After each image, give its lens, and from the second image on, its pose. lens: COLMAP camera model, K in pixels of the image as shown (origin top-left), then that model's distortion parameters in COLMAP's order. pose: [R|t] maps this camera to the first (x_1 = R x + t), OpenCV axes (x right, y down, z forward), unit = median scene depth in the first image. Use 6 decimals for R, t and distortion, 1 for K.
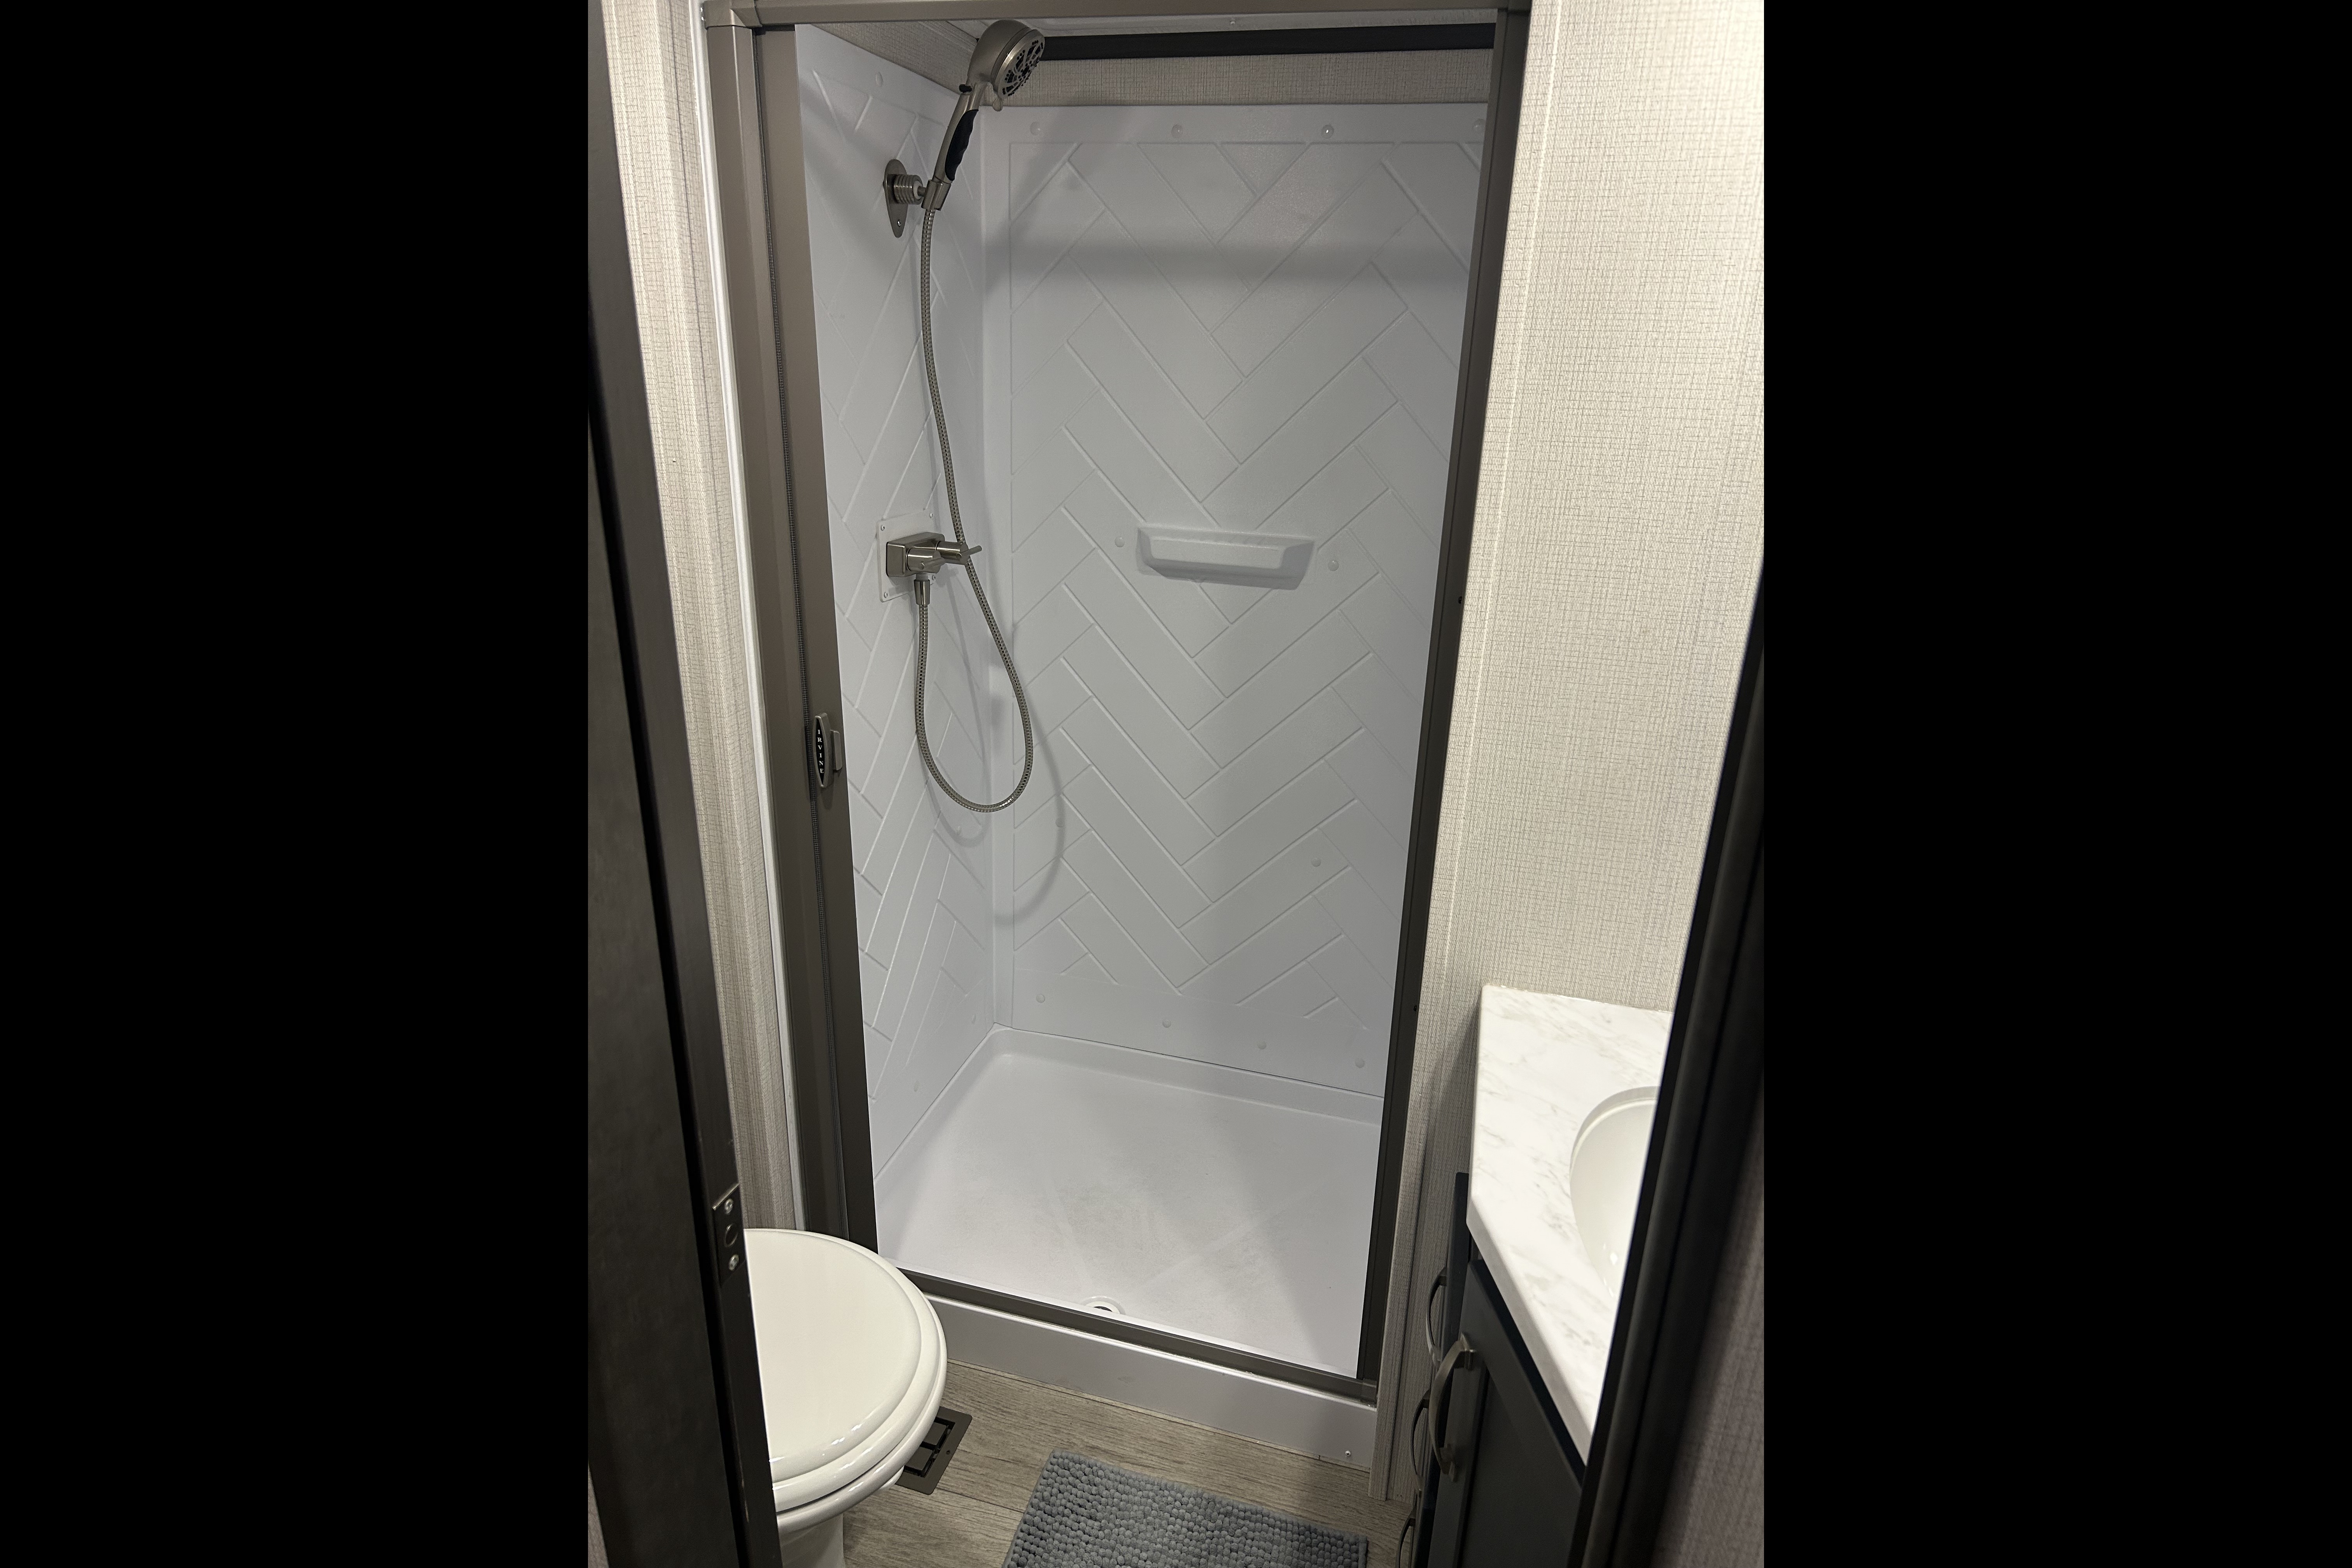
lens RADIAL K [[1192.6, 0, 1176.0], [0, 1192.6, 784.0], [0, 0, 1]] dist [-0.004454, -0.001390]
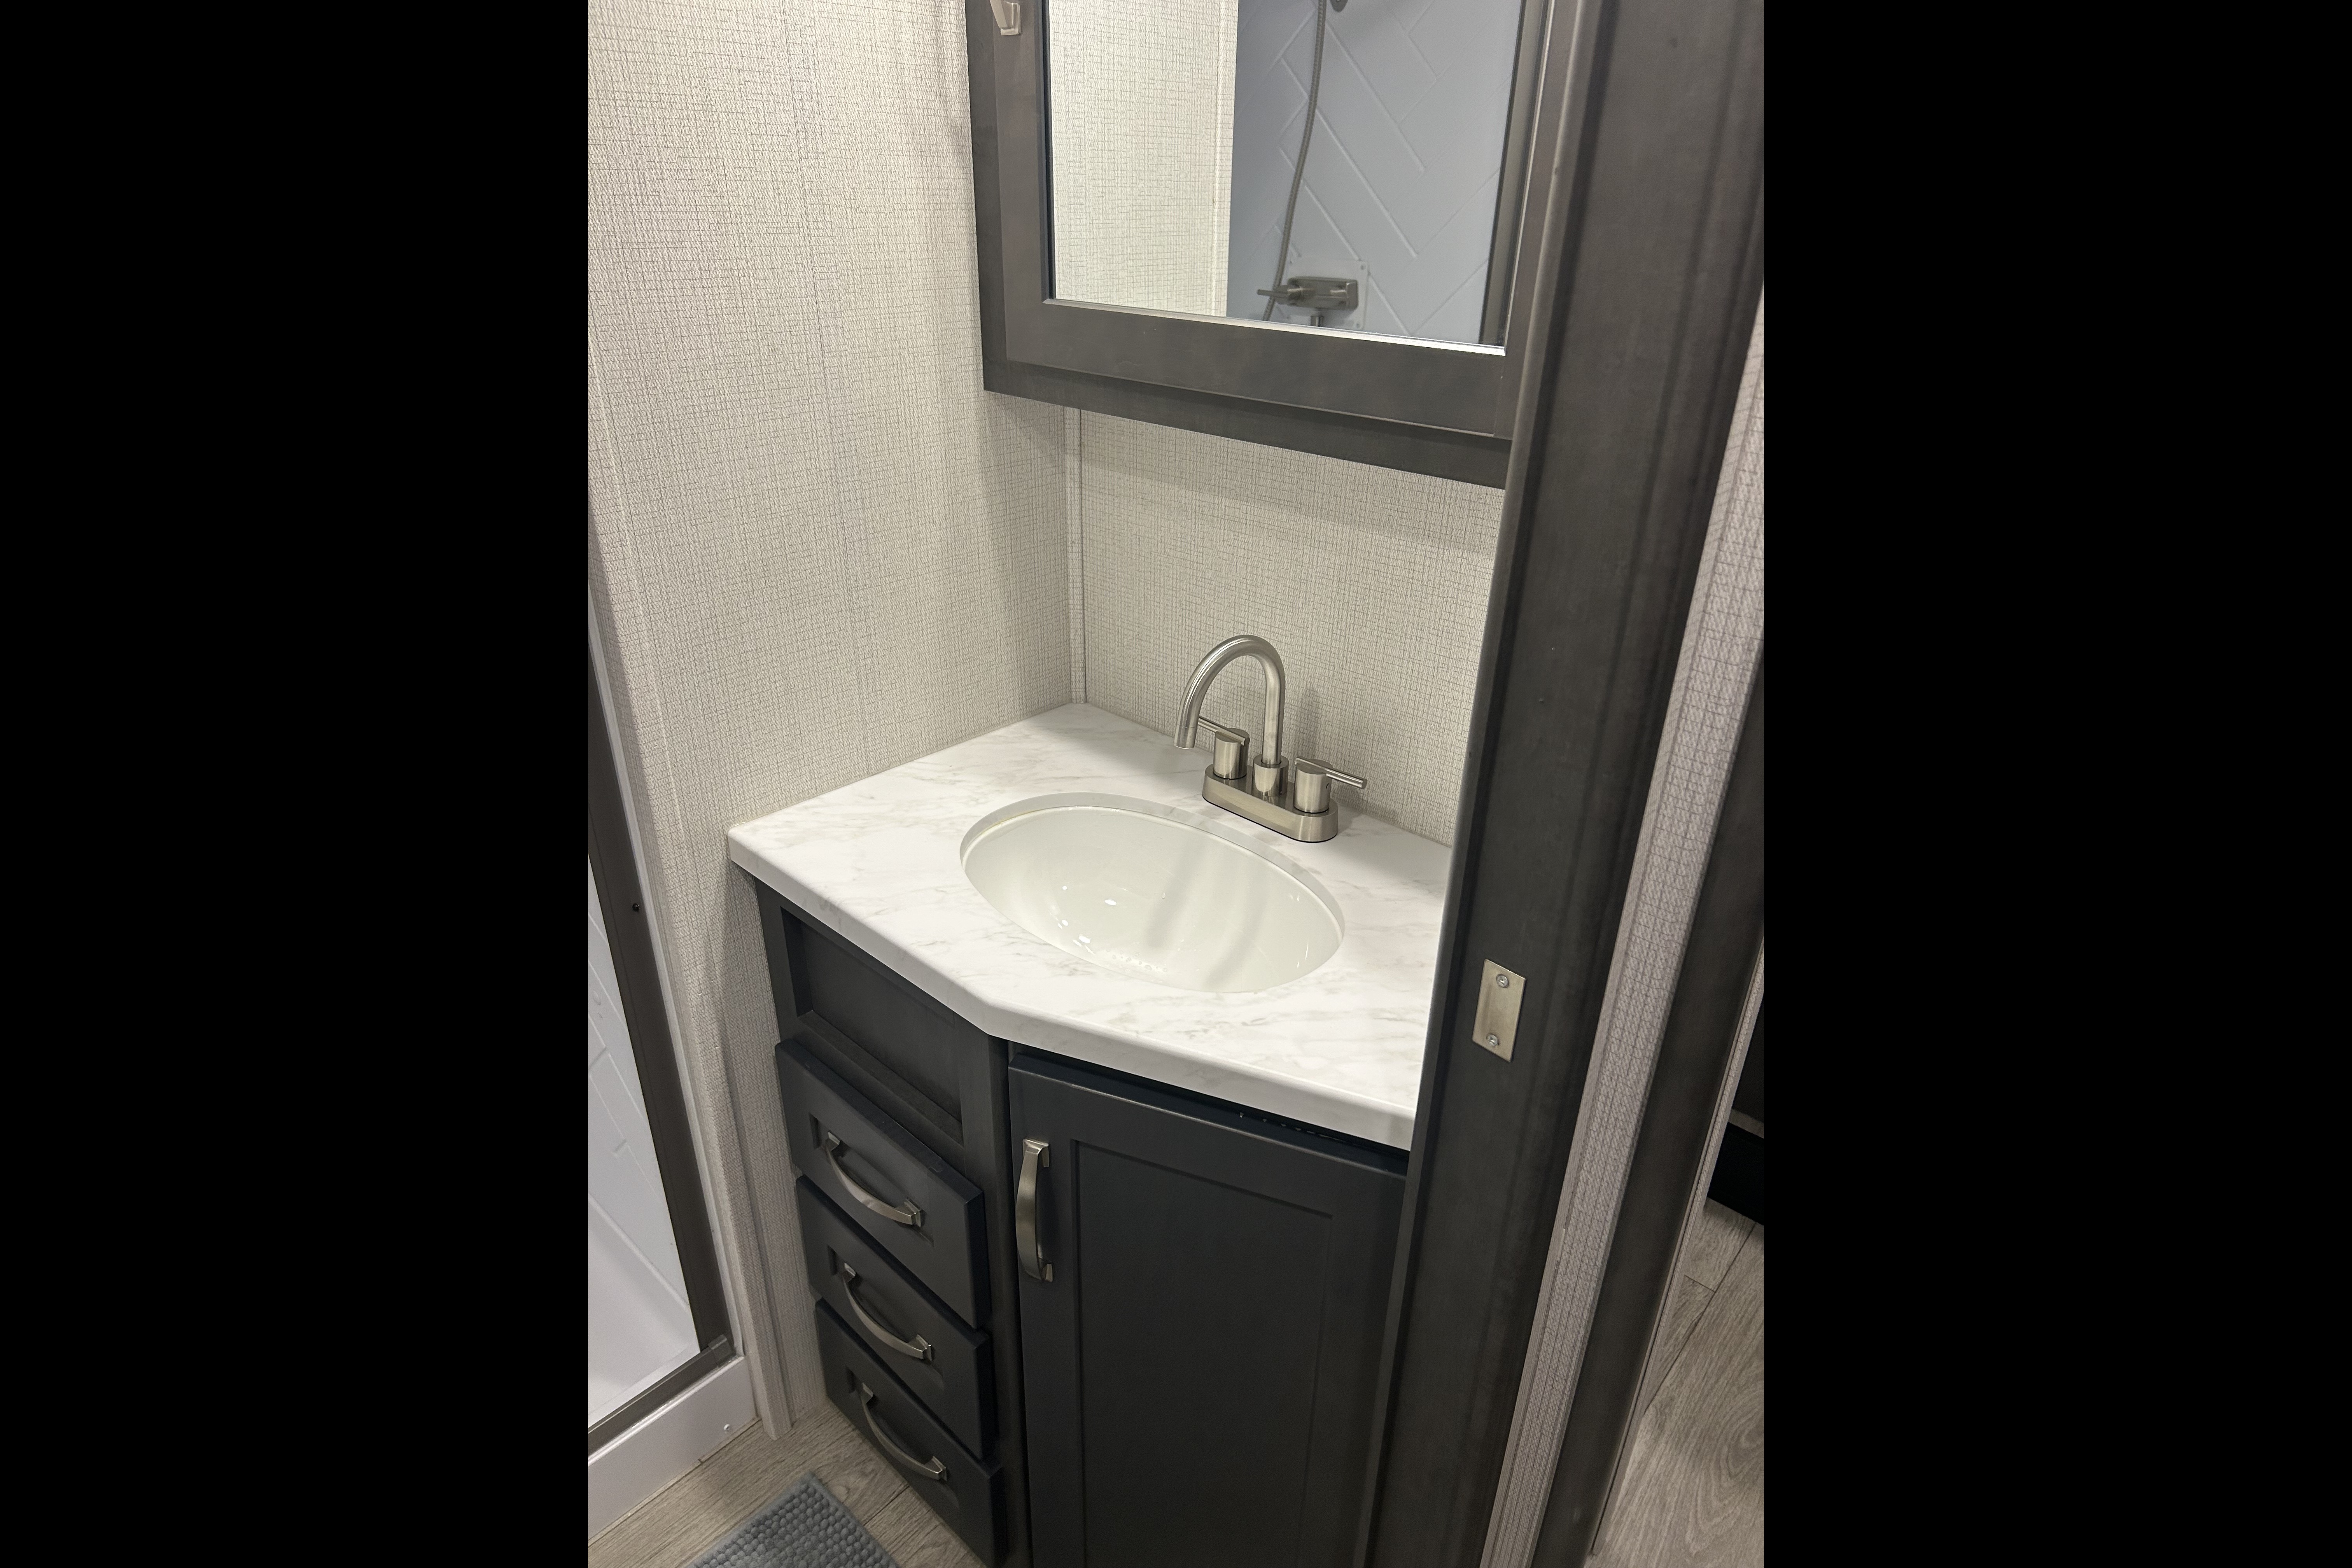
lens RADIAL K [[1192.6, 0, 1176.0], [0, 1192.6, 784.0], [0, 0, 1]] dist [-0.004454, -0.001390]
pose [[0.453257, -0.413574, 0.789629, -0.271695], [0.293764, 0.905668, 0.305726, -0.023881], [-0.841582, 0.093392, 0.531994, 0.342259]]
